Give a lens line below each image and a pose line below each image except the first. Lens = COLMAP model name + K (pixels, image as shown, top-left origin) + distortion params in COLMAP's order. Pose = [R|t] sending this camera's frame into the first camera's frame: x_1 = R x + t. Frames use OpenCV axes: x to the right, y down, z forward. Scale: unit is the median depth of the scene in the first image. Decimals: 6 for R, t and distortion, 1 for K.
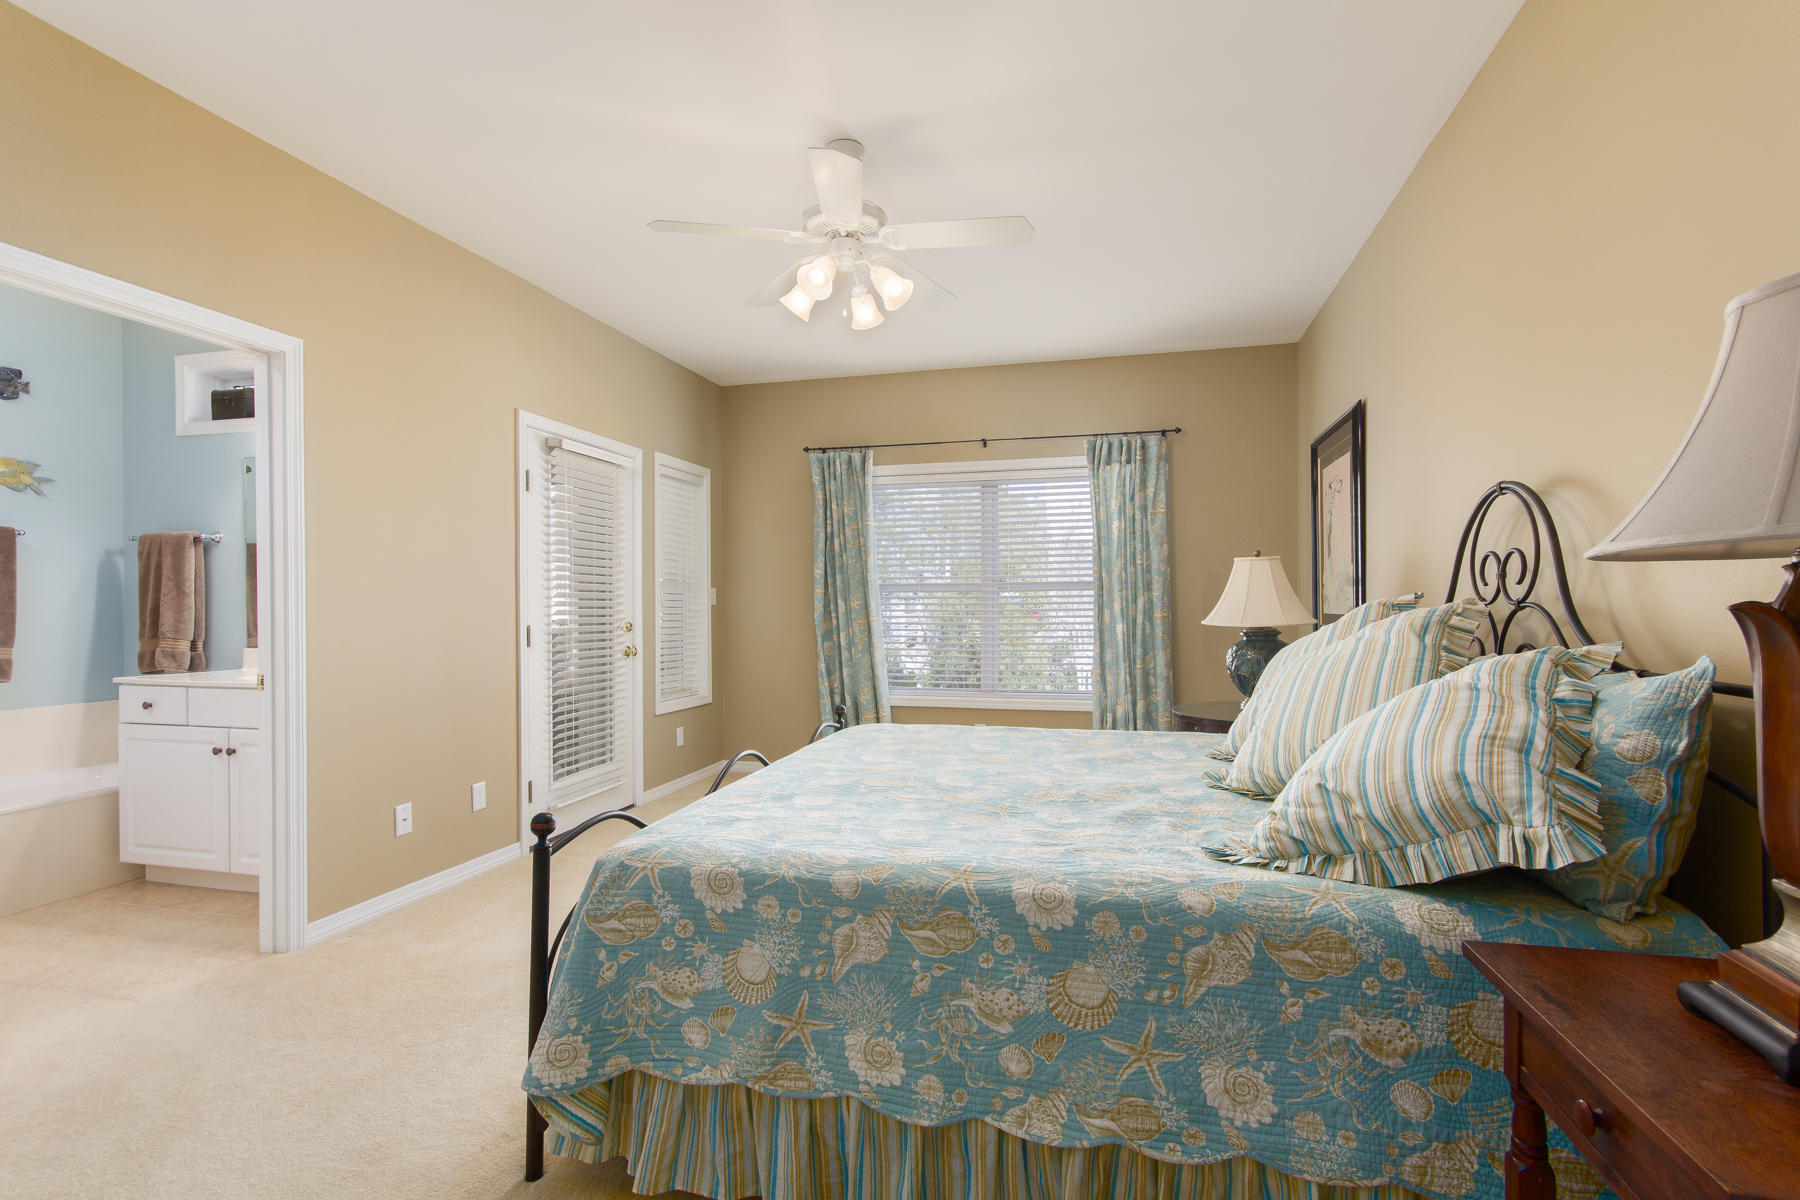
lens RADIAL K [[850.6, 0, 901.6], [0, 850.6, 608.3], [0, 0, 1]] dist [0.010985, -0.000221]
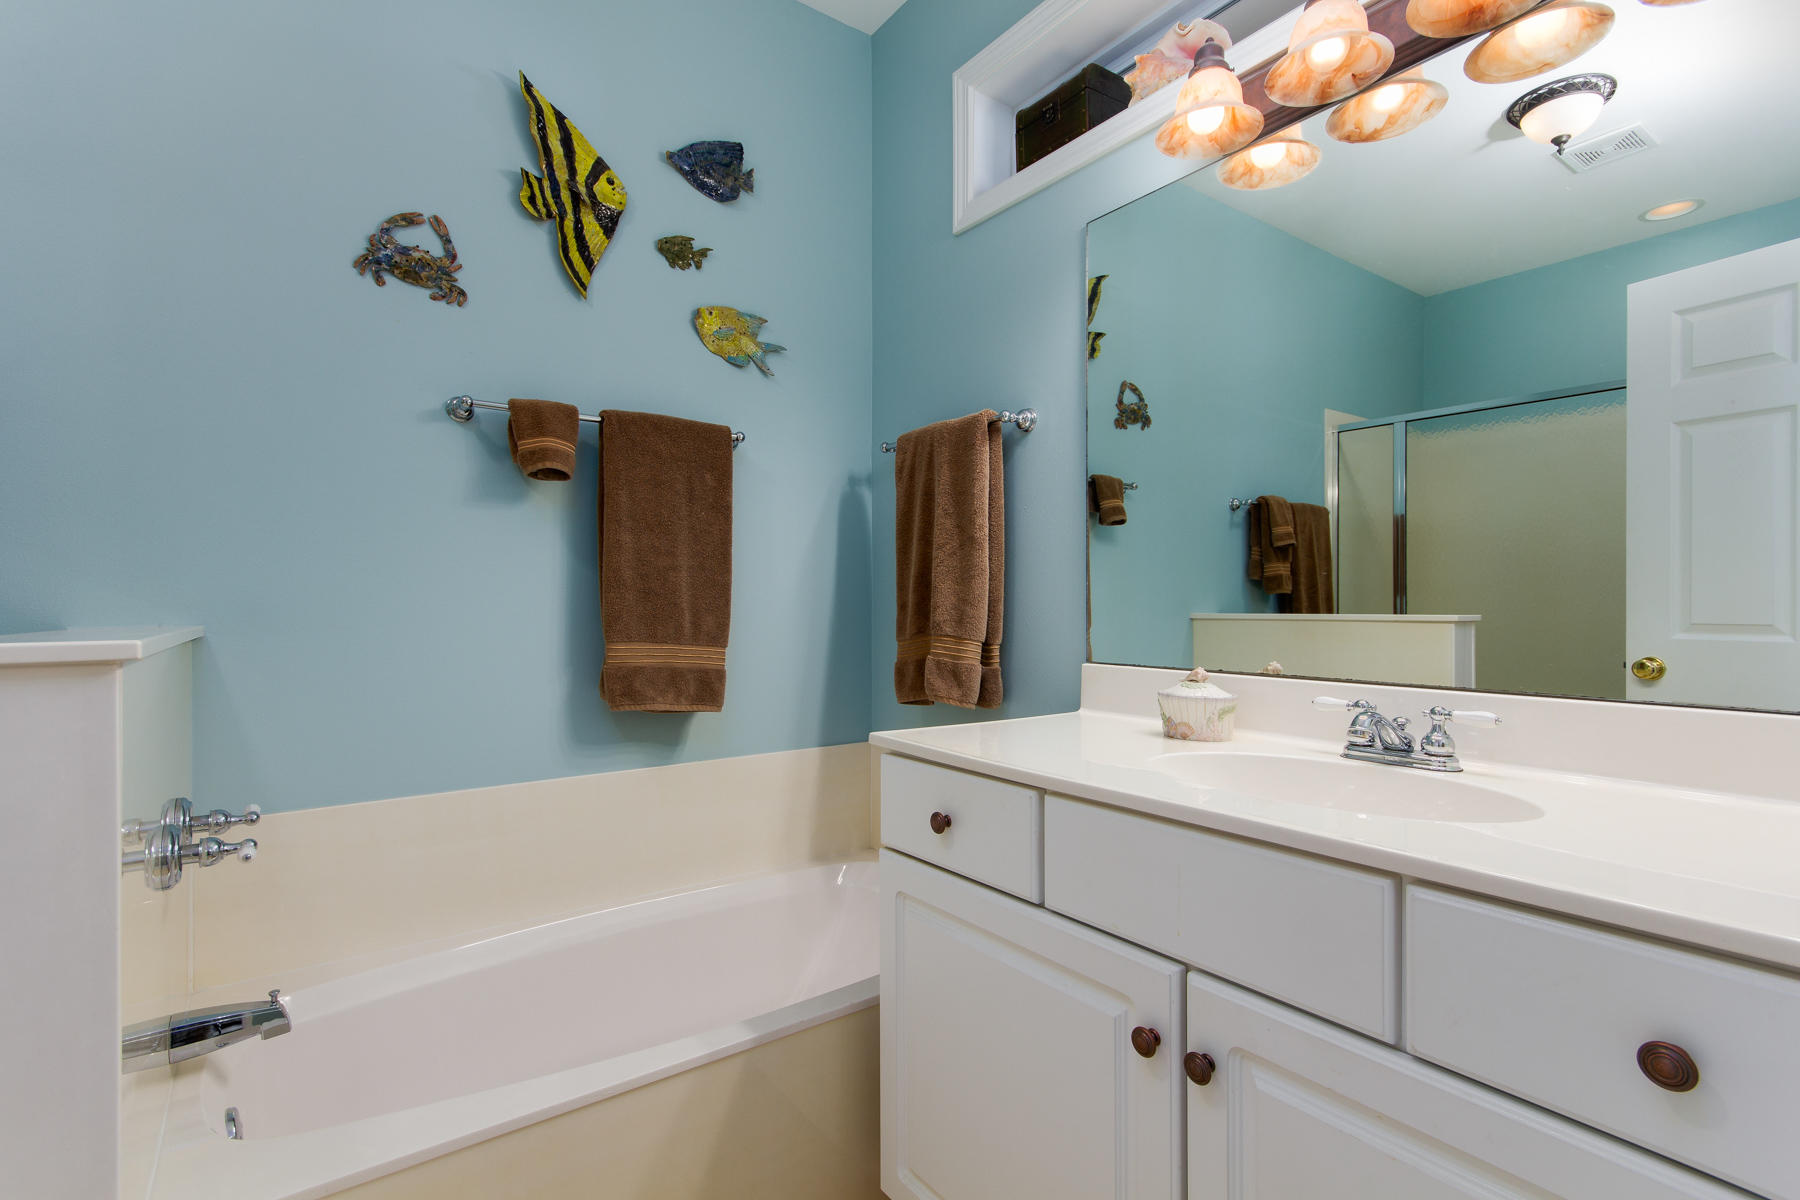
lens RADIAL K [[850.6, 0, 901.6], [0, 850.6, 608.3], [0, 0, 1]] dist [0.010985, -0.000221]
pose [[0.783283, 0.006753, -0.621629, -0.575158], [-0.003332, 0.999972, 0.006664, 0.016166], [0.621656, -0.003149, 0.783284, 0.607308]]
